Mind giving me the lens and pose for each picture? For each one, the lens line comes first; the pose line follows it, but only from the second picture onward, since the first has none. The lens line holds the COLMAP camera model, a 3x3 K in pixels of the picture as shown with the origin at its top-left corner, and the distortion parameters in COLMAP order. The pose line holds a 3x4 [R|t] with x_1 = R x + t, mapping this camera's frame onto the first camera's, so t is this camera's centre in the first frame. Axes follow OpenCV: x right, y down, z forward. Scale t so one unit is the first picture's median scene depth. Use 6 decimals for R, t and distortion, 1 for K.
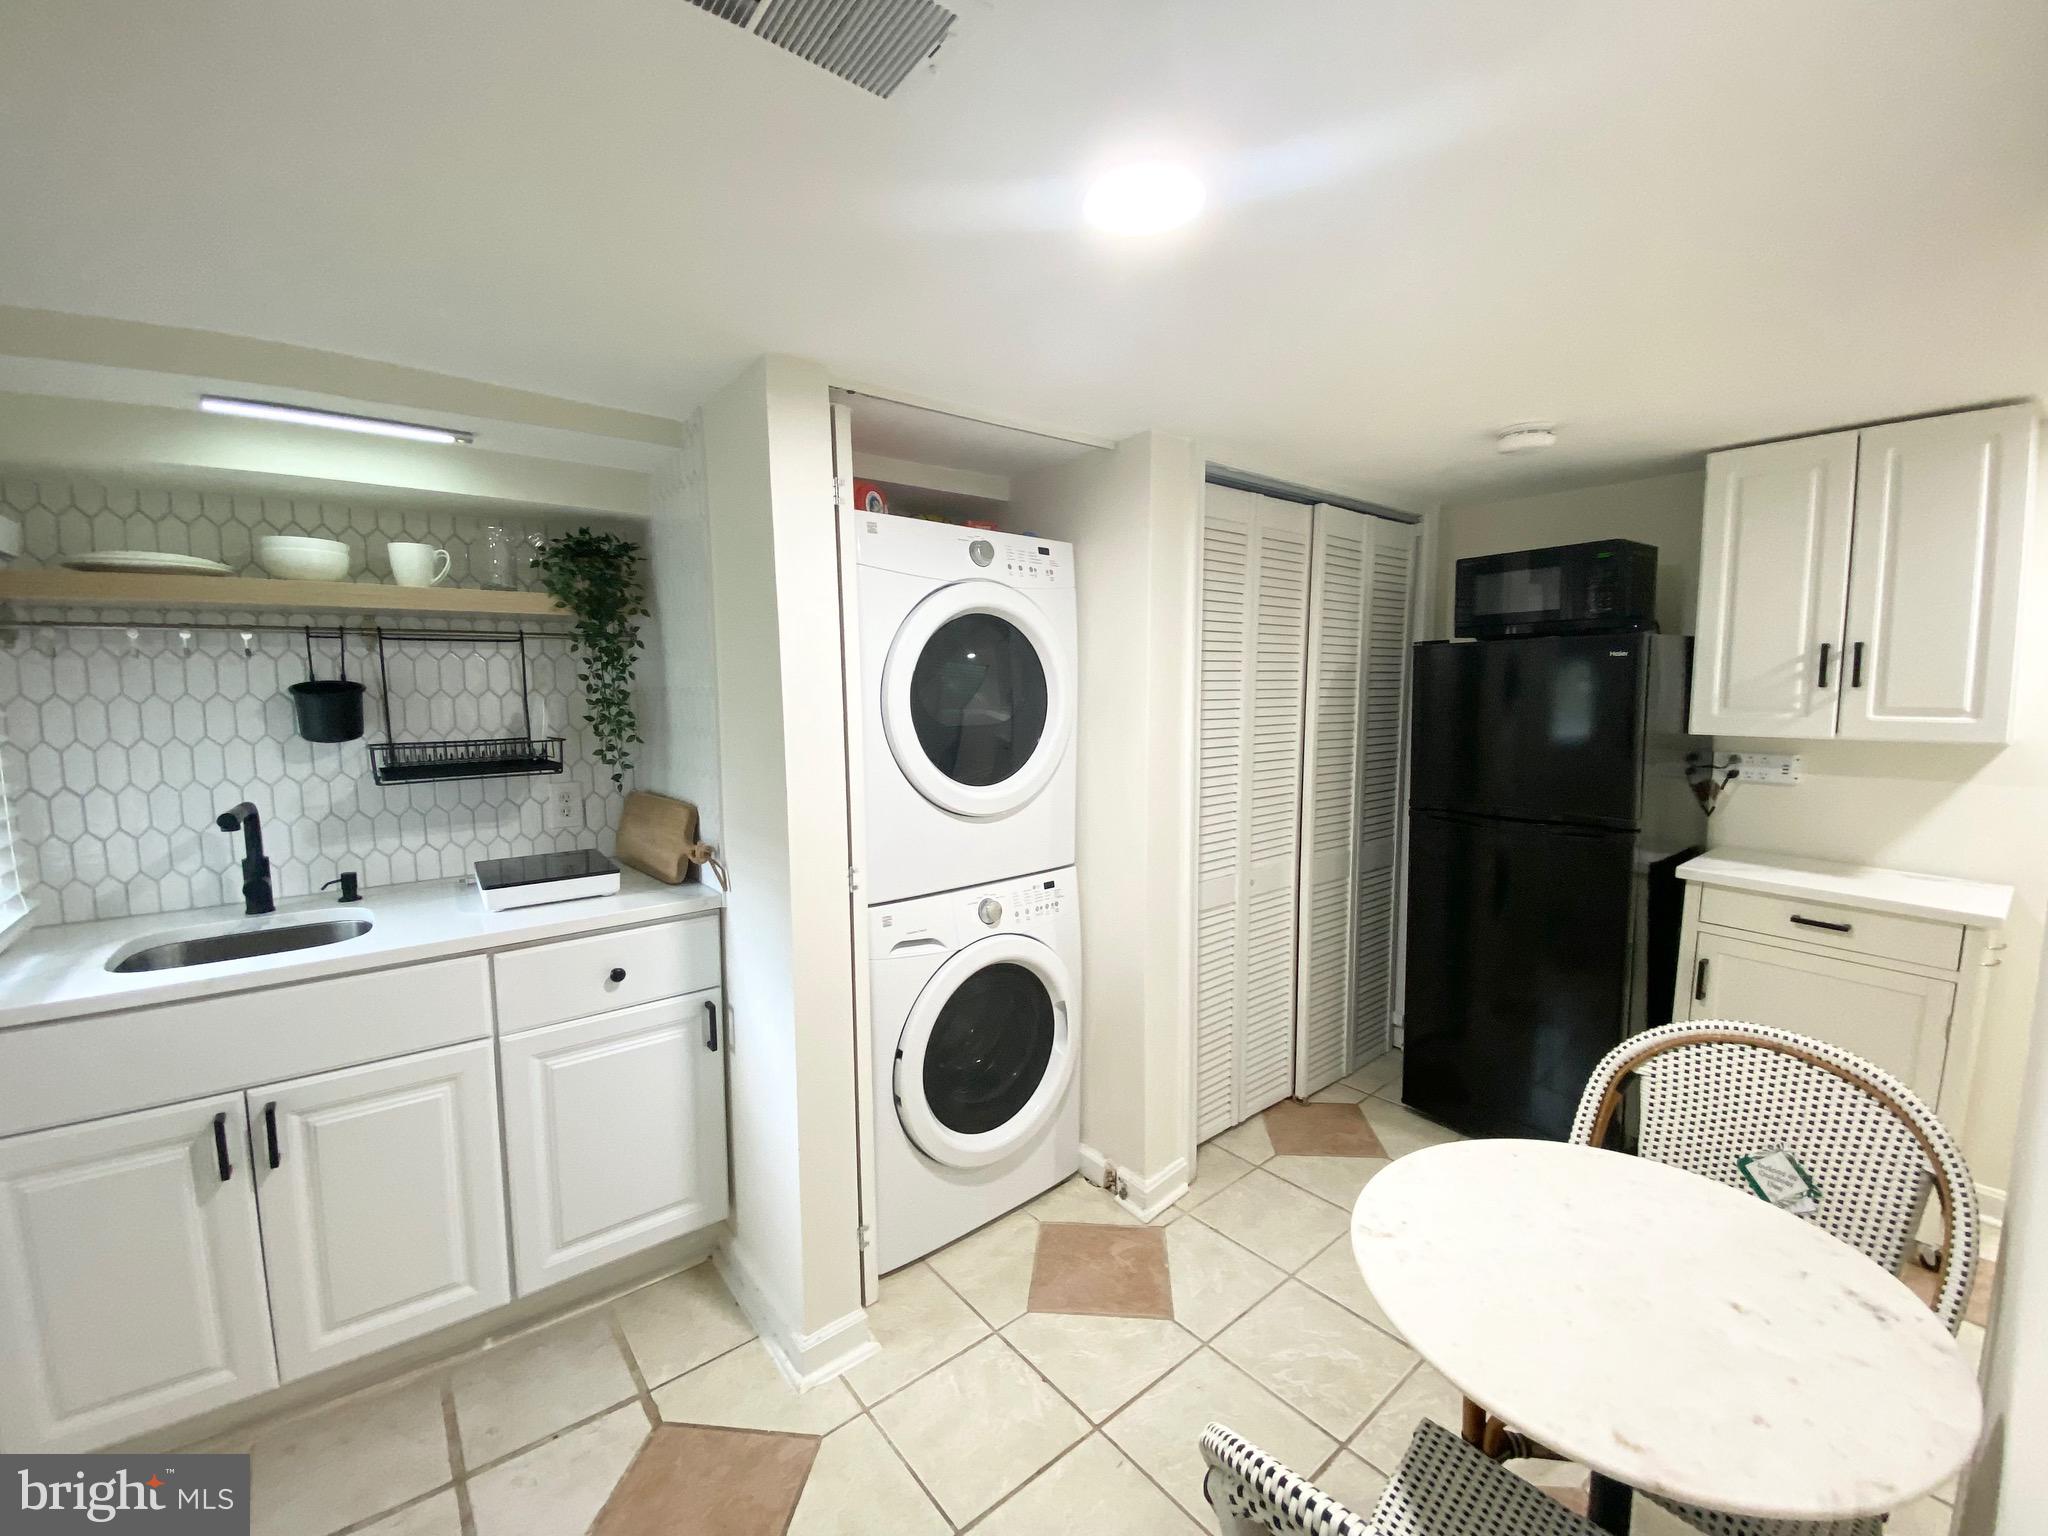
lens RADIAL K [[828.4, 0, 1024.0], [0, 828.4, 768.0], [0, 0, 1]] dist [0.009817, -0.015885]
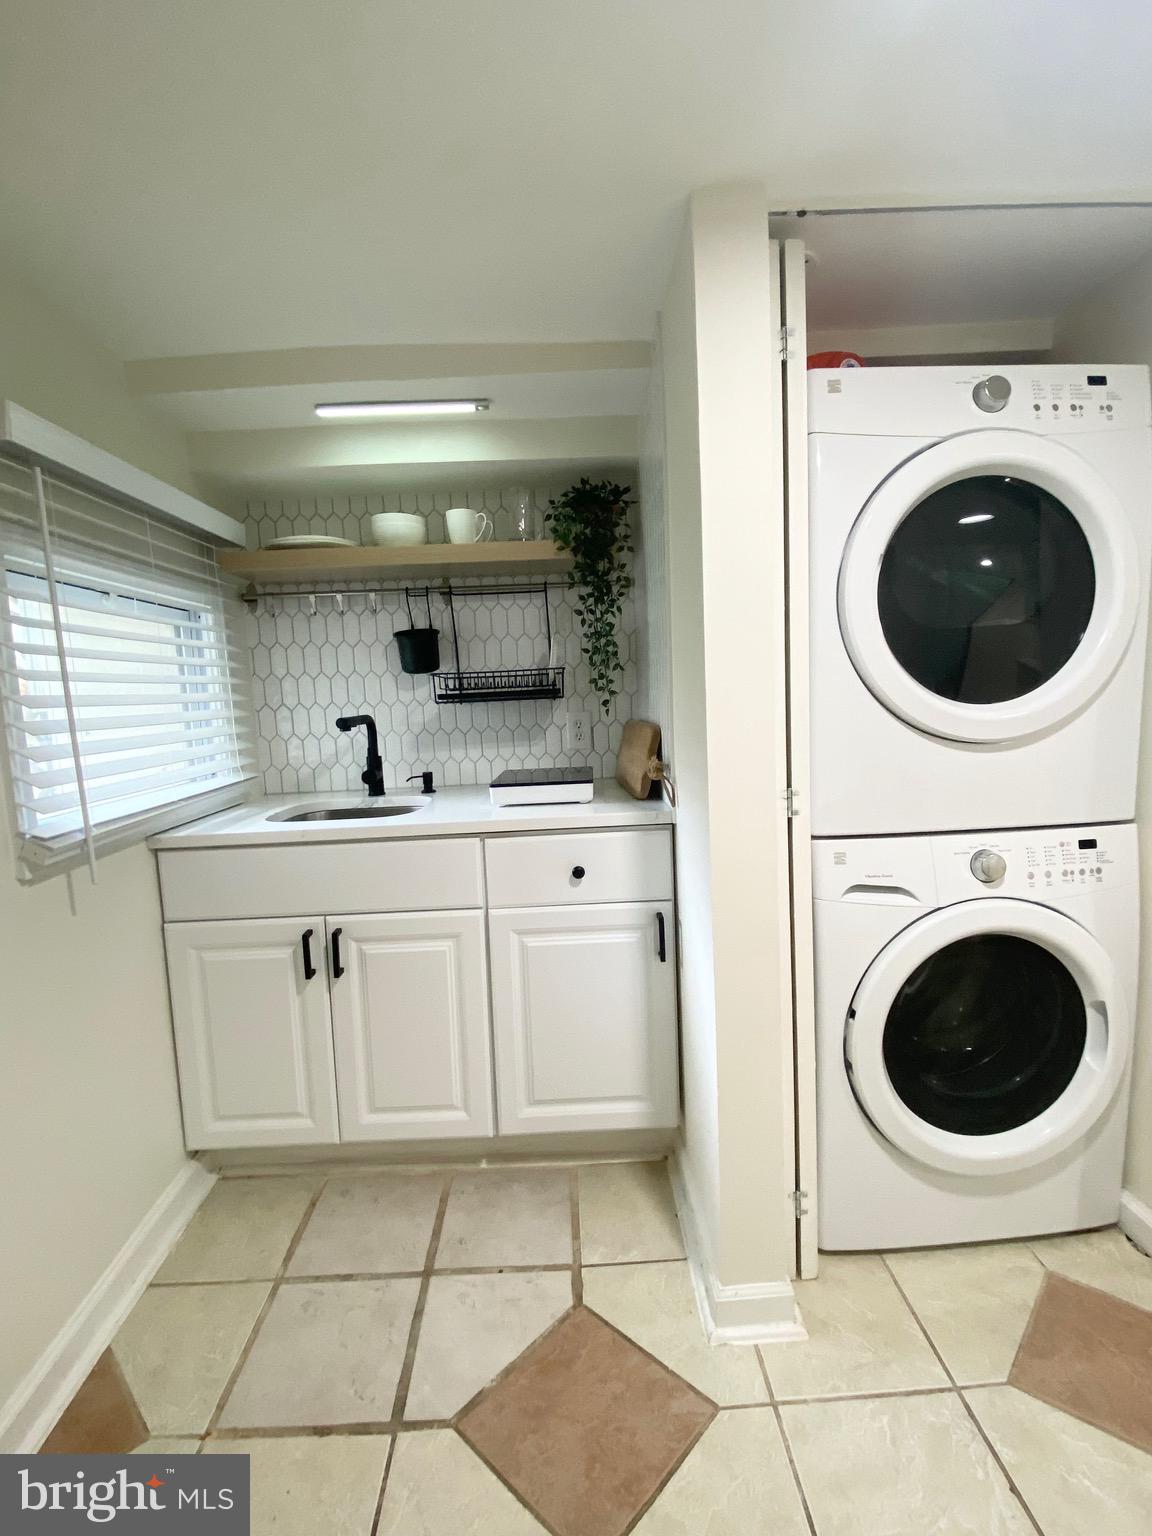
lens RADIAL K [[698.2, 0, 576.0], [0, 698.2, 768.0], [0, 0, 1]] dist [0.060748, -0.048304]
pose [[0.795979, 0.045020, -0.603648, 0.055915], [-0.024001, 0.998794, 0.042842, 0.065712], [0.604848, -0.019614, 0.796099, 0.246212]]
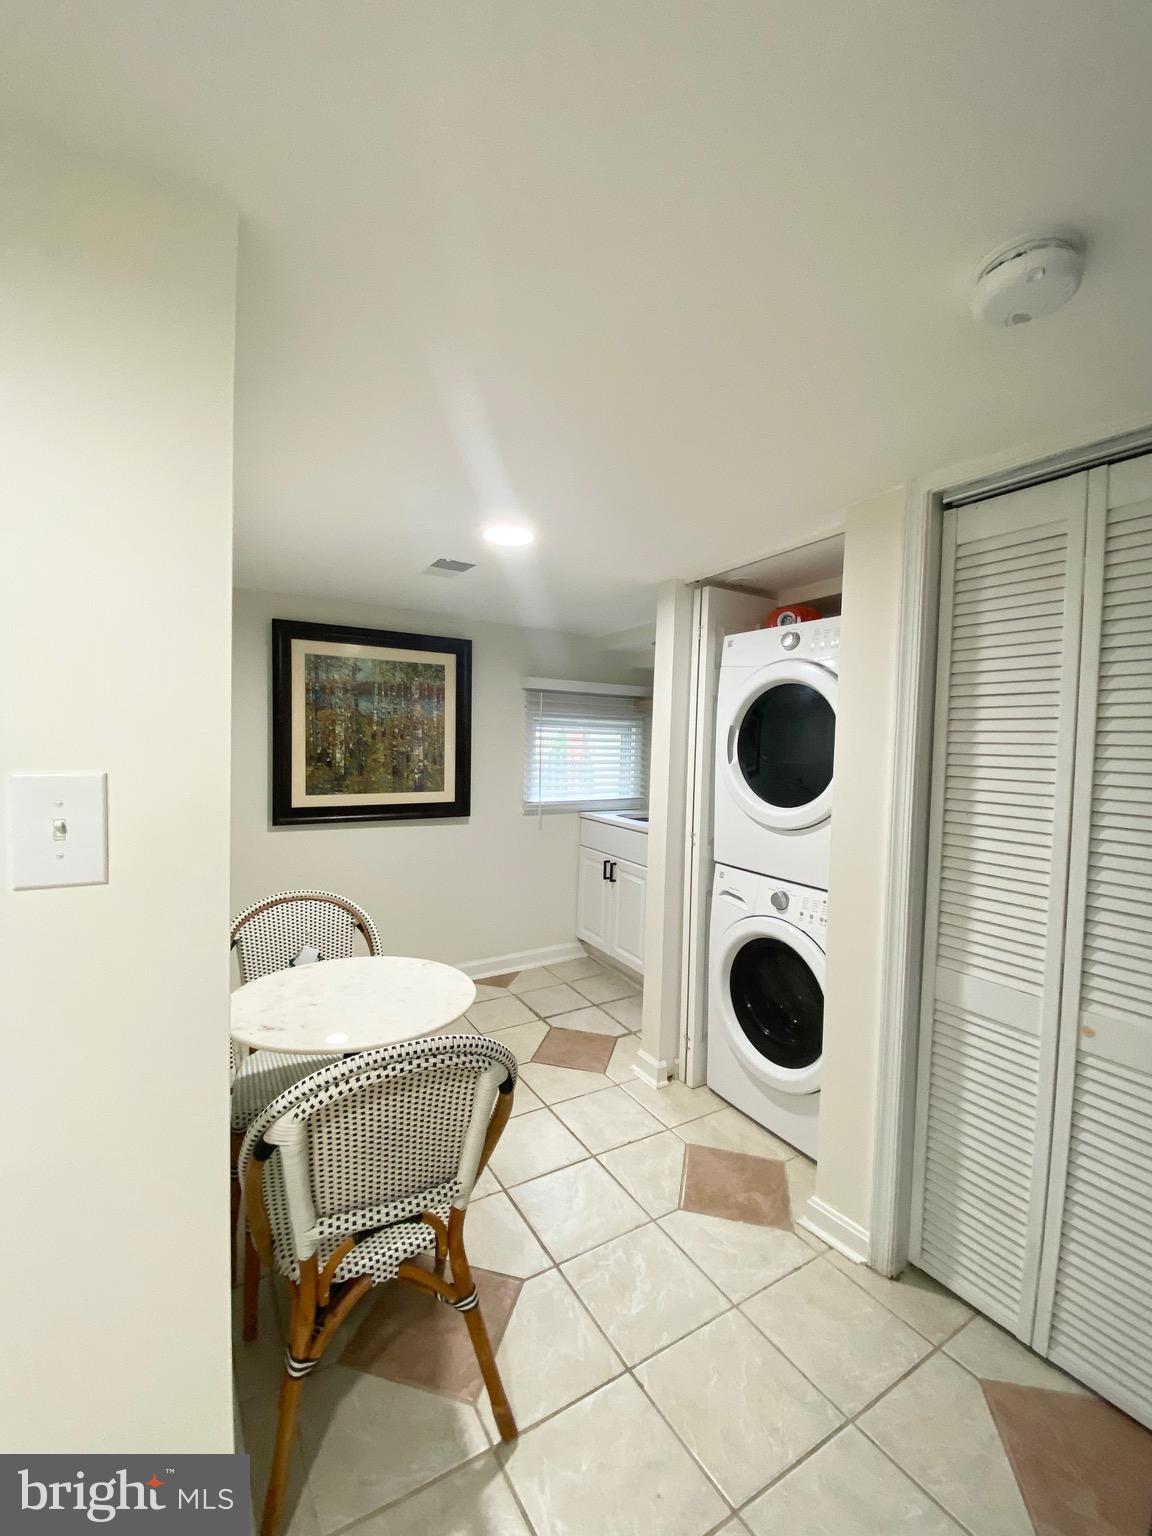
lens RADIAL K [[621.3, 0, 568.5], [0, 621.3, 764.4], [0, 0, 1]] dist [0.009817, -0.015885]
pose [[-0.144318, 0.051262, -0.988203, 1.124233], [-0.120635, 0.990297, 0.068989, -0.087444], [0.982150, 0.129168, -0.136734, 0.848080]]
